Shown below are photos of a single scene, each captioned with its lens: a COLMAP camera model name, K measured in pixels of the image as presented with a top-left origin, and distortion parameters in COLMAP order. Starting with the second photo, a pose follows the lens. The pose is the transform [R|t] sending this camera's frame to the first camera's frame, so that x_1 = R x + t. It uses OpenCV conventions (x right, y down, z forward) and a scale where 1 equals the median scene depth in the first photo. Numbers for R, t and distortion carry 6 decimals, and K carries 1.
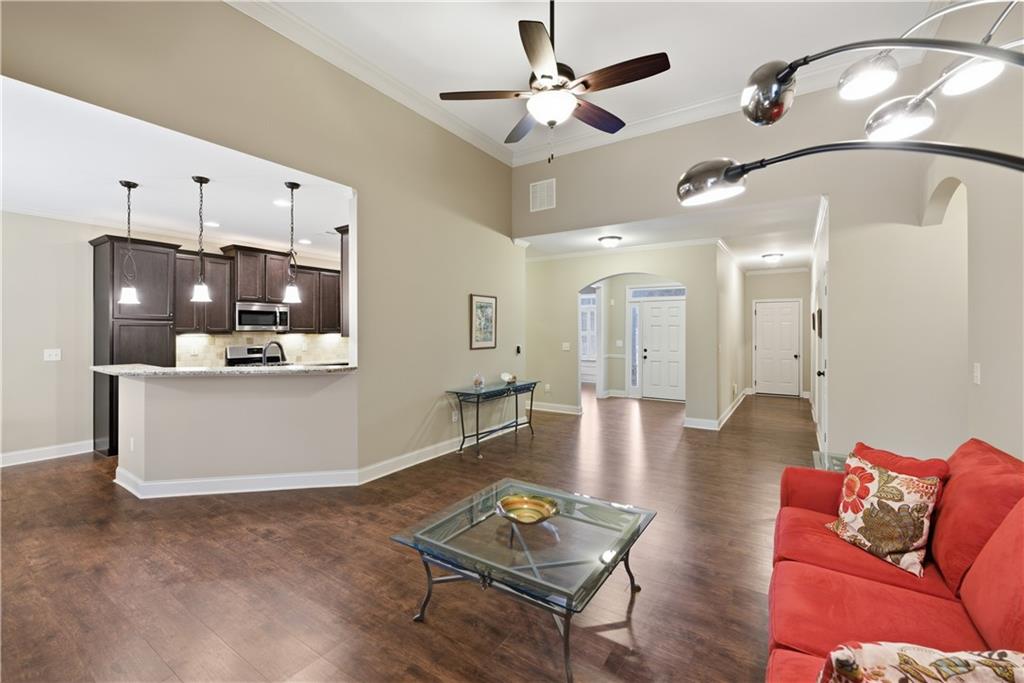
lens RADIAL K [[426.2, 0, 503.5], [0, 426.2, 329.8], [0, 0, 1]] dist [0.002389, 0.000166]
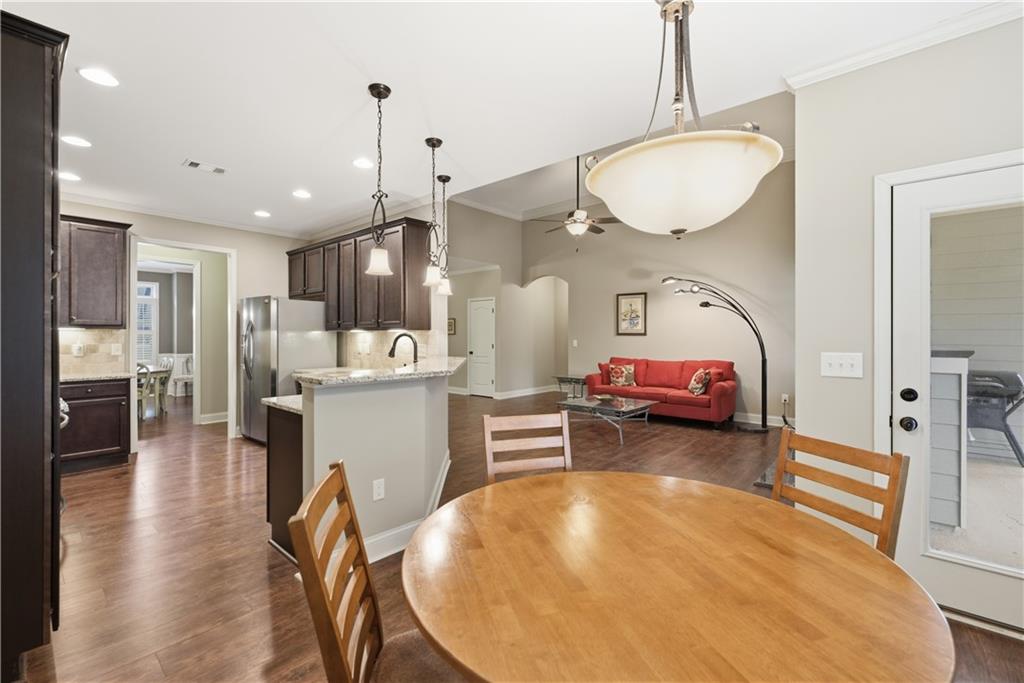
lens RADIAL K [[444.9, 0, 511.0], [0, 444.9, 336.5], [0, 0, 1]] dist [-0.000395, 0.000072]
pose [[0.125253, -0.001386, 0.992124, -0.953463], [-0.004156, 0.999990, 0.001922, 0.020362], [-0.992116, -0.004364, 0.125246, 0.447870]]
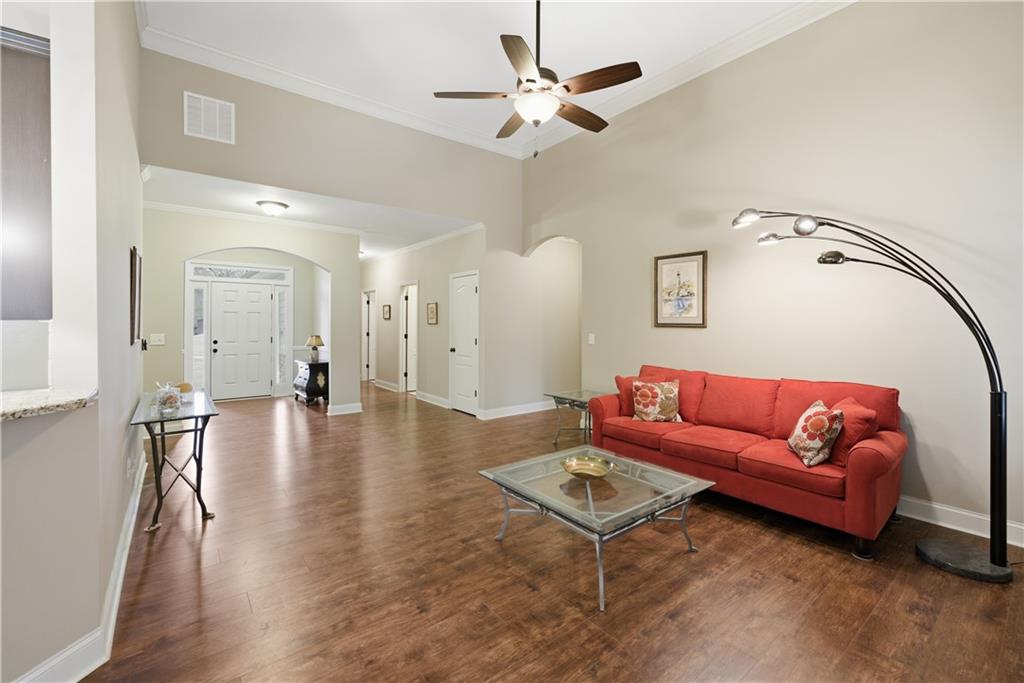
lens RADIAL K [[438.2, 0, 508.3], [0, 438.2, 324.3], [0, 0, 1]] dist [-0.002516, -0.000335]
pose [[0.312433, -0.003352, 0.949934, -0.413235], [-0.004657, 0.999976, 0.005060, 0.010581], [-0.949928, -0.006005, 0.312410, 0.306713]]
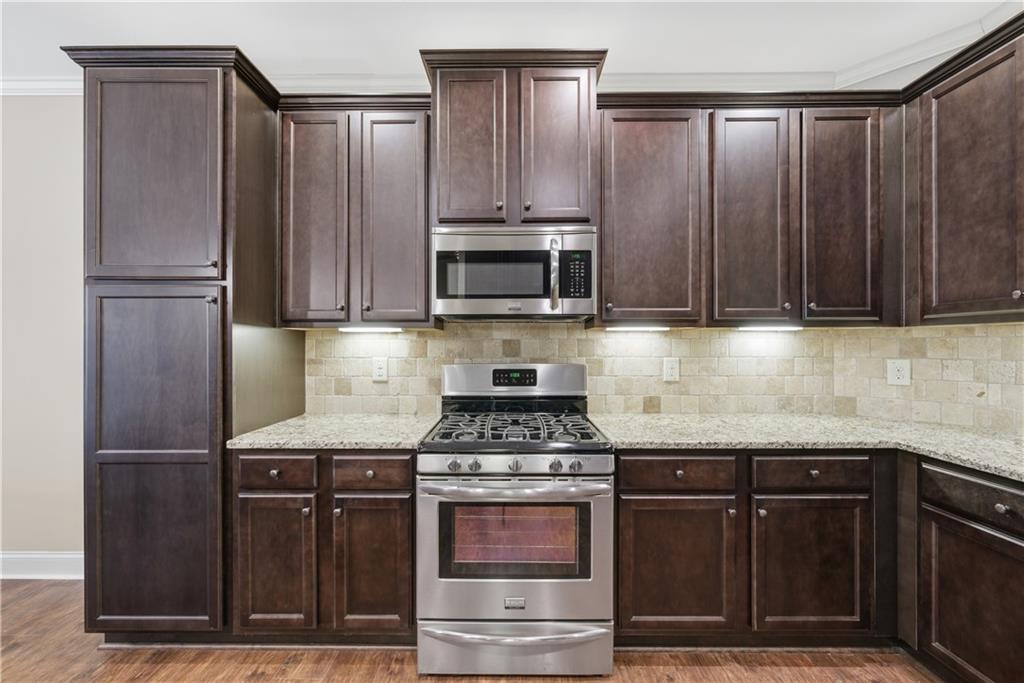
lens RADIAL K [[421.0, 0, 511.0], [0, 421.0, 342.1], [0, 0, 1]] dist [0.001108, 0.000035]
pose [[0.561558, -0.005100, -0.827421, -0.319087], [0.004546, 0.999985, -0.003078, 0.023396], [0.827425, -0.002033, 0.561573, 0.851446]]
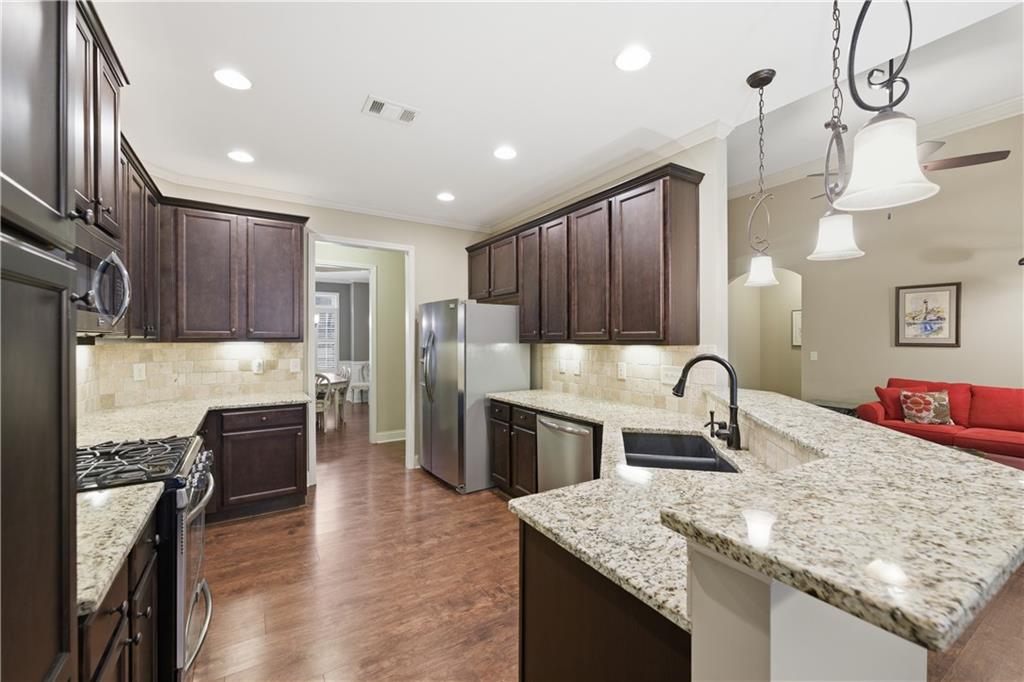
lens RADIAL K [[421.0, 0, 511.0], [0, 421.0, 341.6], [0, 0, 1]] dist [0.001108, 0.000035]
pose [[0.400060, -0.004427, 0.916478, -0.718194], [-0.003662, 0.999973, 0.006429, 0.005849], [-0.916482, -0.005929, 0.400033, 0.678818]]
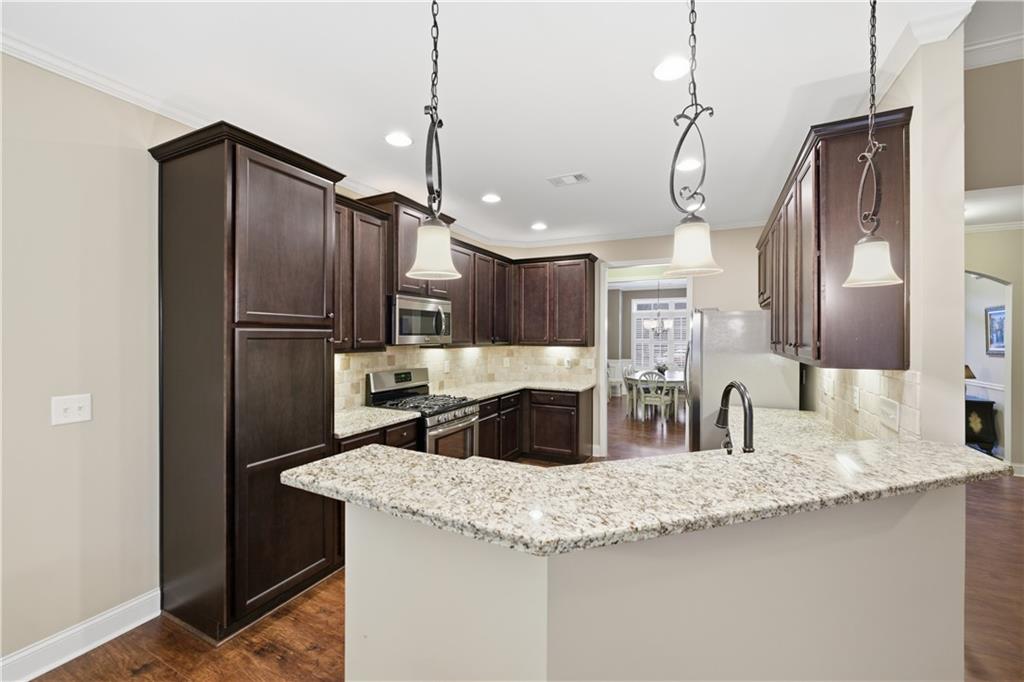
lens RADIAL K [[410.7, 0, 510.0], [0, 410.7, 336.4], [0, 0, 1]] dist [-0.001260, -0.000191]
pose [[0.990399, 0.003043, 0.138206, -0.541034], [-0.003886, 0.999975, 0.005831, -0.012418], [-0.138185, -0.006312, 0.990386, 0.430312]]
